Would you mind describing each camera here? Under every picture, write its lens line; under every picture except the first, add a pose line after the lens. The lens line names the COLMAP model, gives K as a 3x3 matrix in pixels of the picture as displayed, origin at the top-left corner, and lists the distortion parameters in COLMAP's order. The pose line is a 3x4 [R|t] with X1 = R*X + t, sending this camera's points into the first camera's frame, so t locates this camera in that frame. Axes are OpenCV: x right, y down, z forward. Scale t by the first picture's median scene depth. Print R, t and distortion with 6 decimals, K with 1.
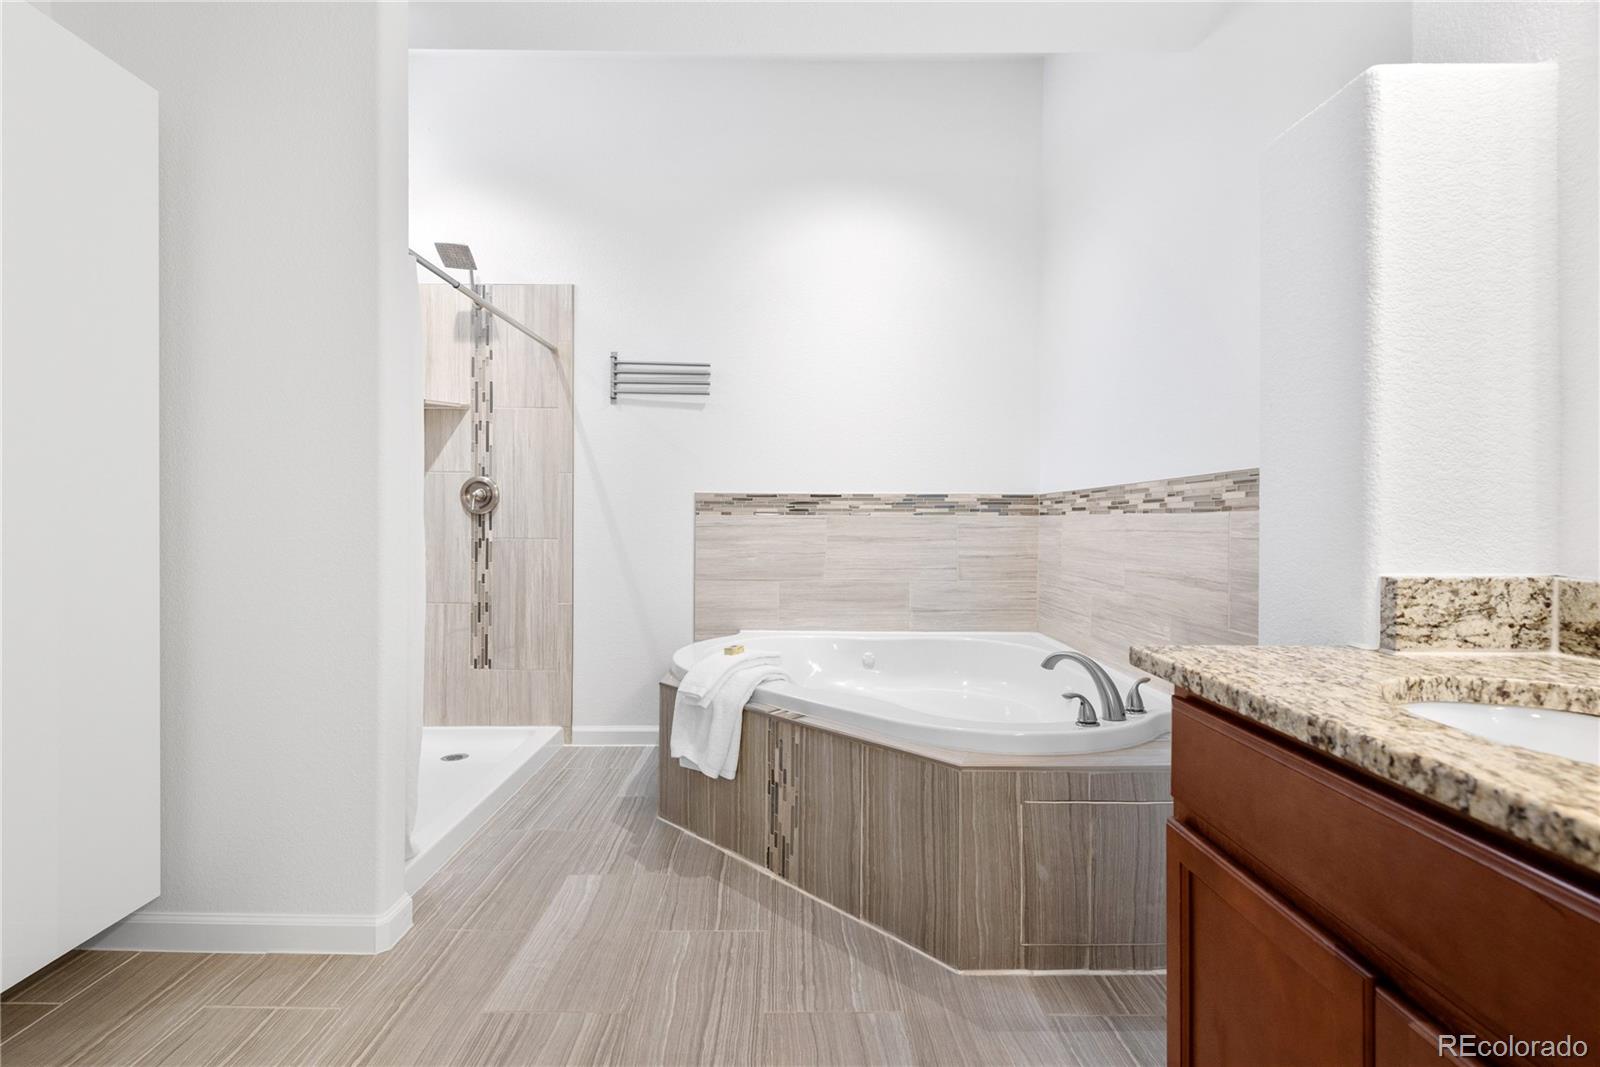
lens RADIAL K [[747.7, 0, 798.6], [0, 747.7, 533.3], [0, 0, 1]] dist [0.015949, -0.008460]
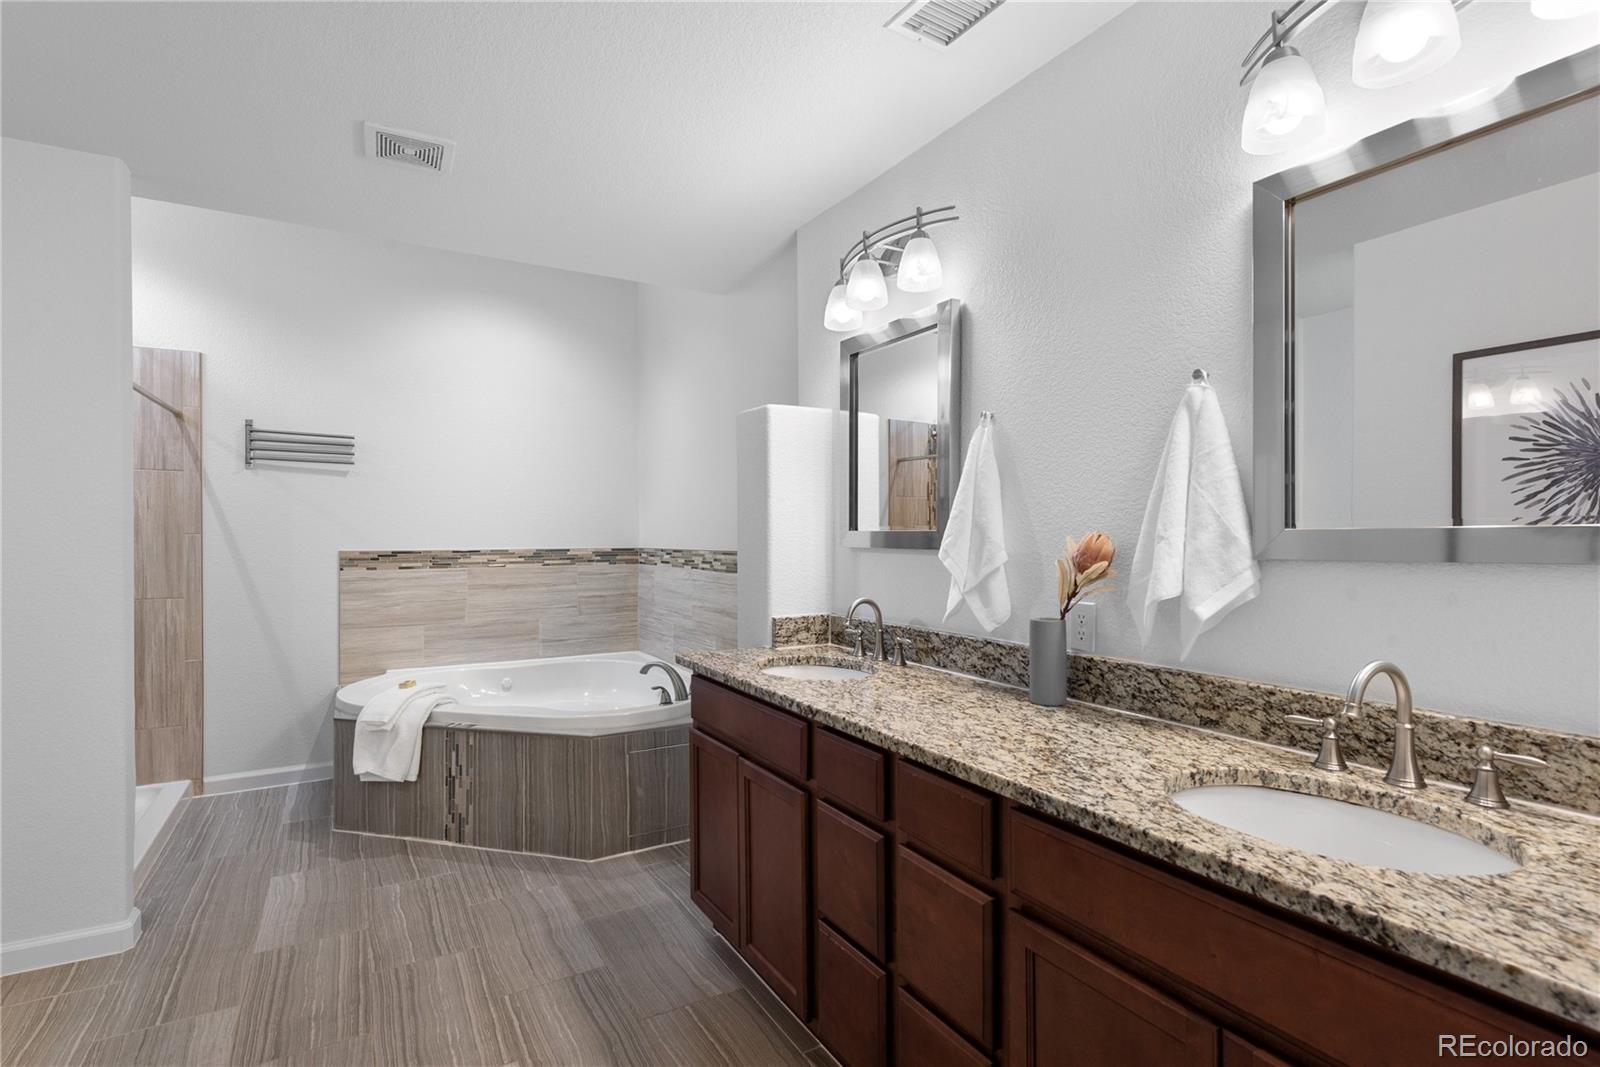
lens RADIAL K [[783.5, 0, 804.5], [0, 783.5, 518.5], [0, 0, 1]] dist [0.021880, -0.009835]
pose [[0.870058, 0.002916, 0.492941, -0.185199], [0.015907, 0.999296, -0.033988, -0.083454], [-0.492693, 0.037412, 0.869399, -0.606261]]
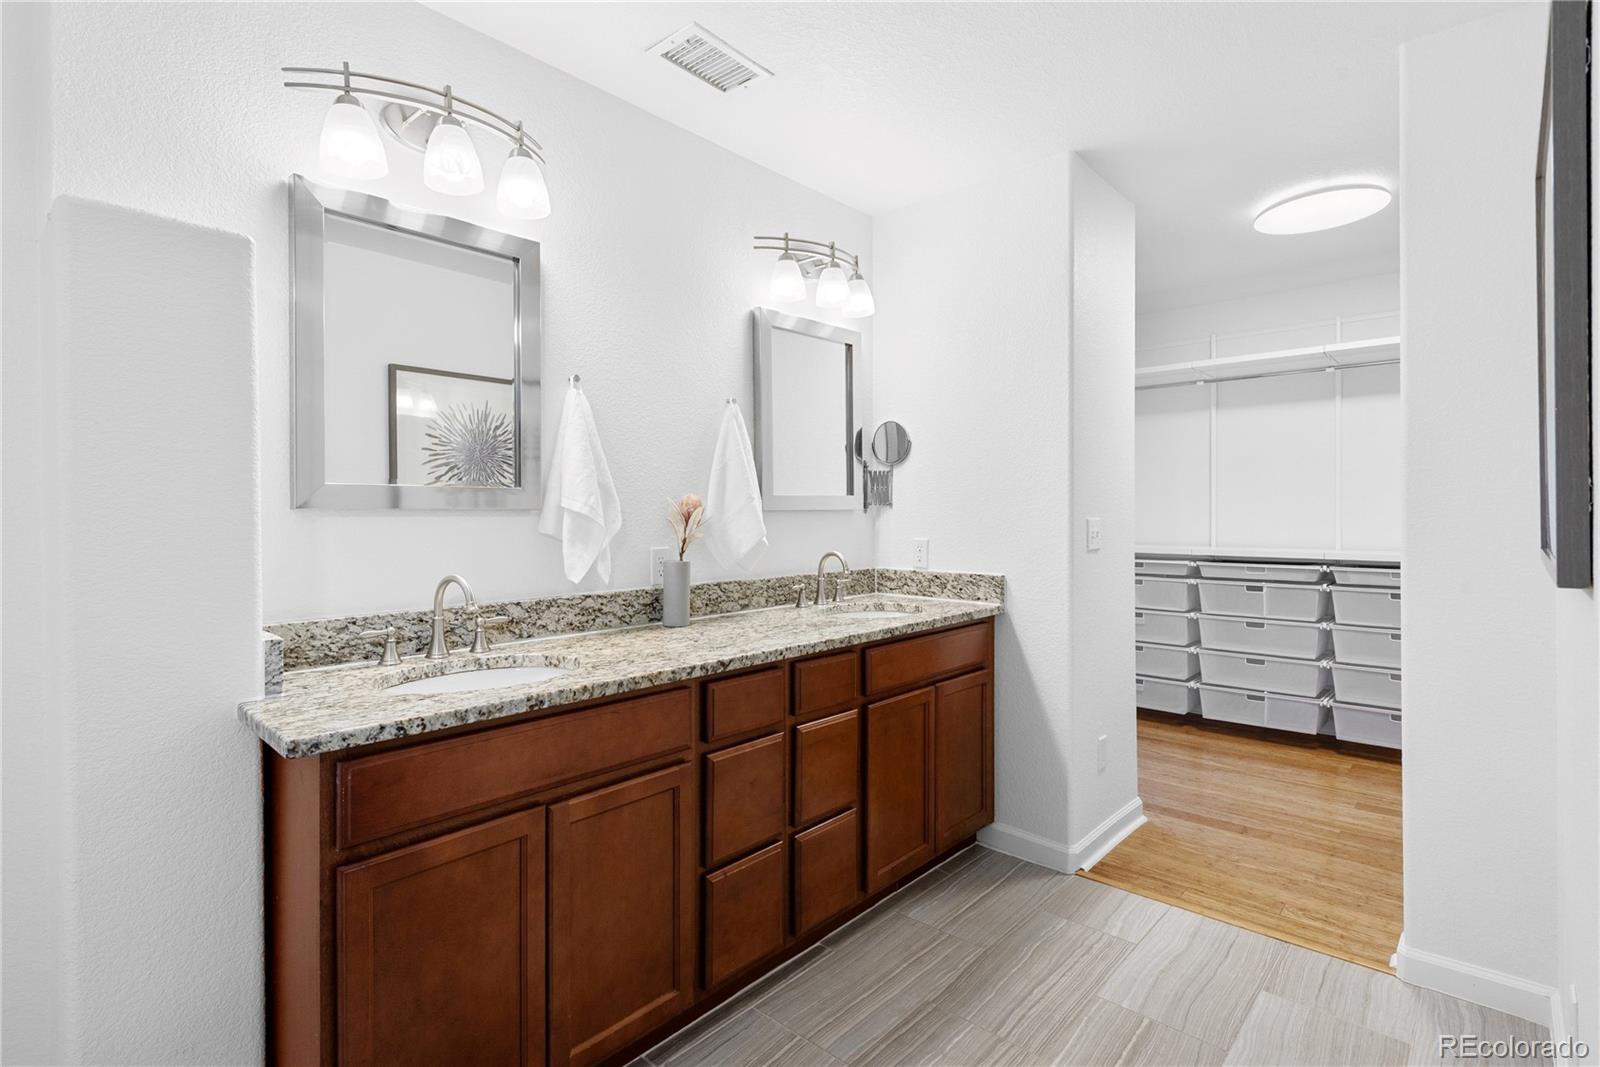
lens RADIAL K [[783.5, 0, 804.5], [0, 783.5, 518.5], [0, 0, 1]] dist [0.021880, -0.009835]
pose [[-0.747987, -0.006251, 0.663684, -0.377632], [0.012122, 0.999660, 0.023077, -0.079685], [-0.663602, 0.025306, -0.747657, 0.651652]]
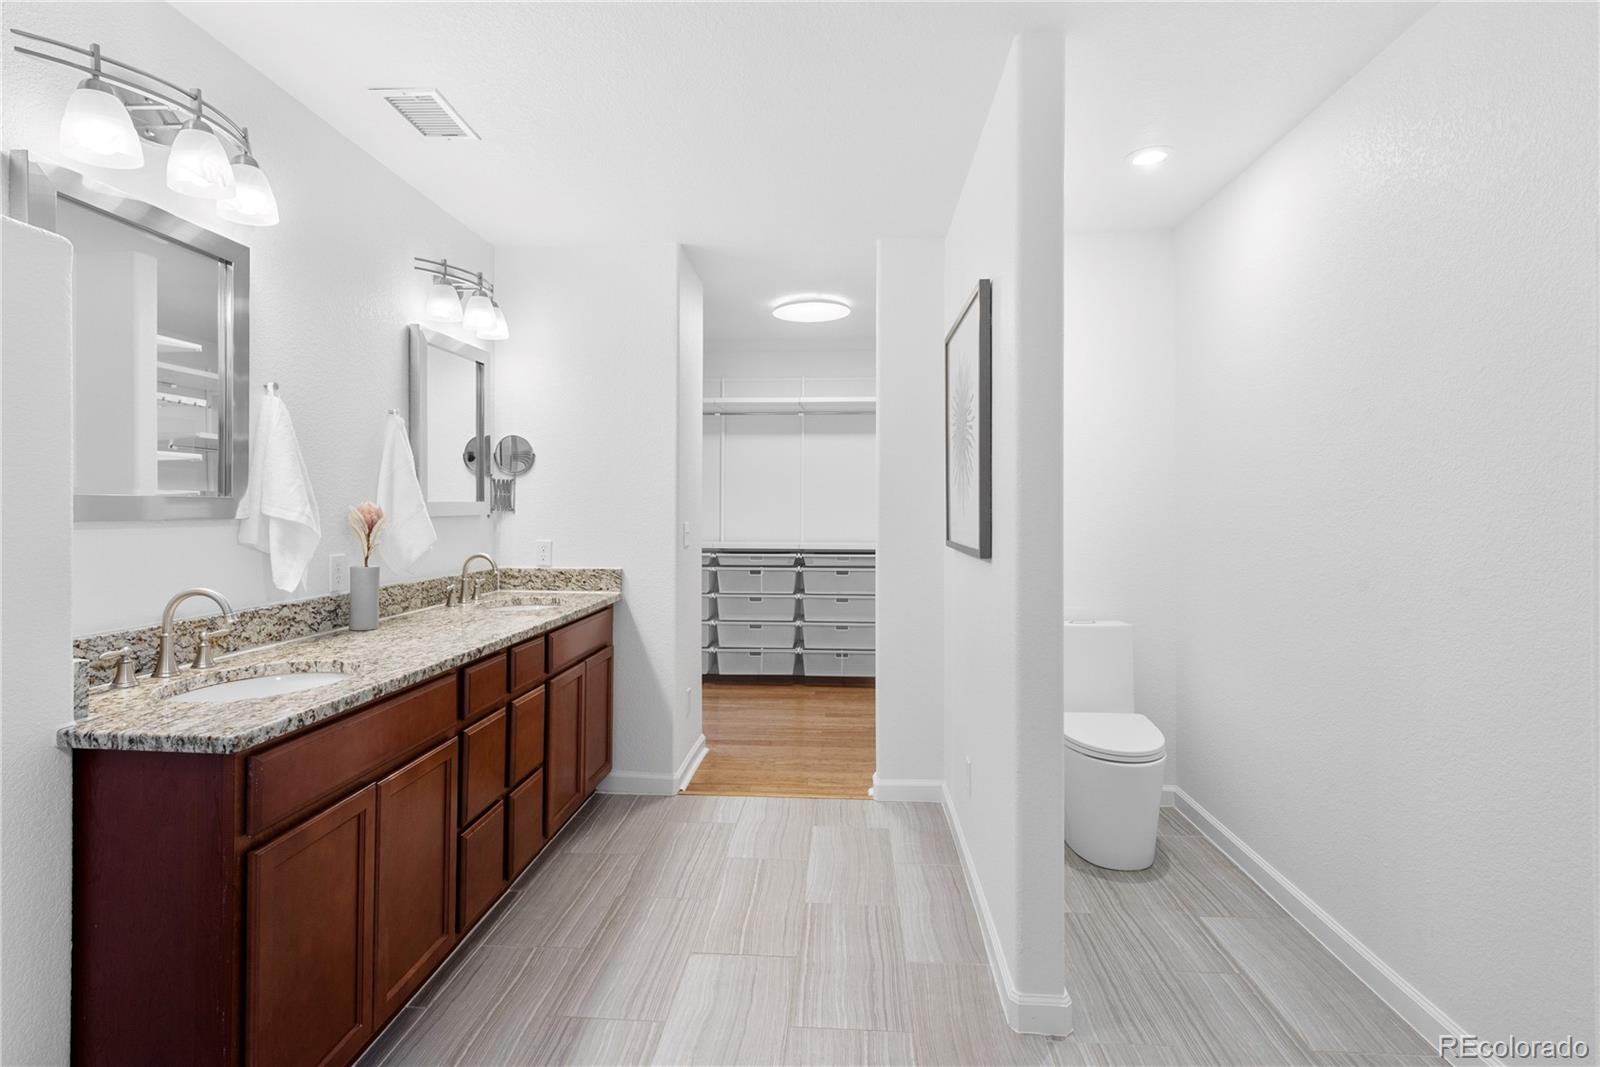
lens RADIAL K [[783.5, 0, 804.5], [0, 783.5, 518.5], [0, 0, 1]] dist [0.021880, -0.009835]
pose [[-0.998415, -0.007311, 0.055802, -0.225511], [-0.005671, 0.999549, 0.029489, -0.103661], [-0.055993, 0.029126, -0.998006, 1.036298]]
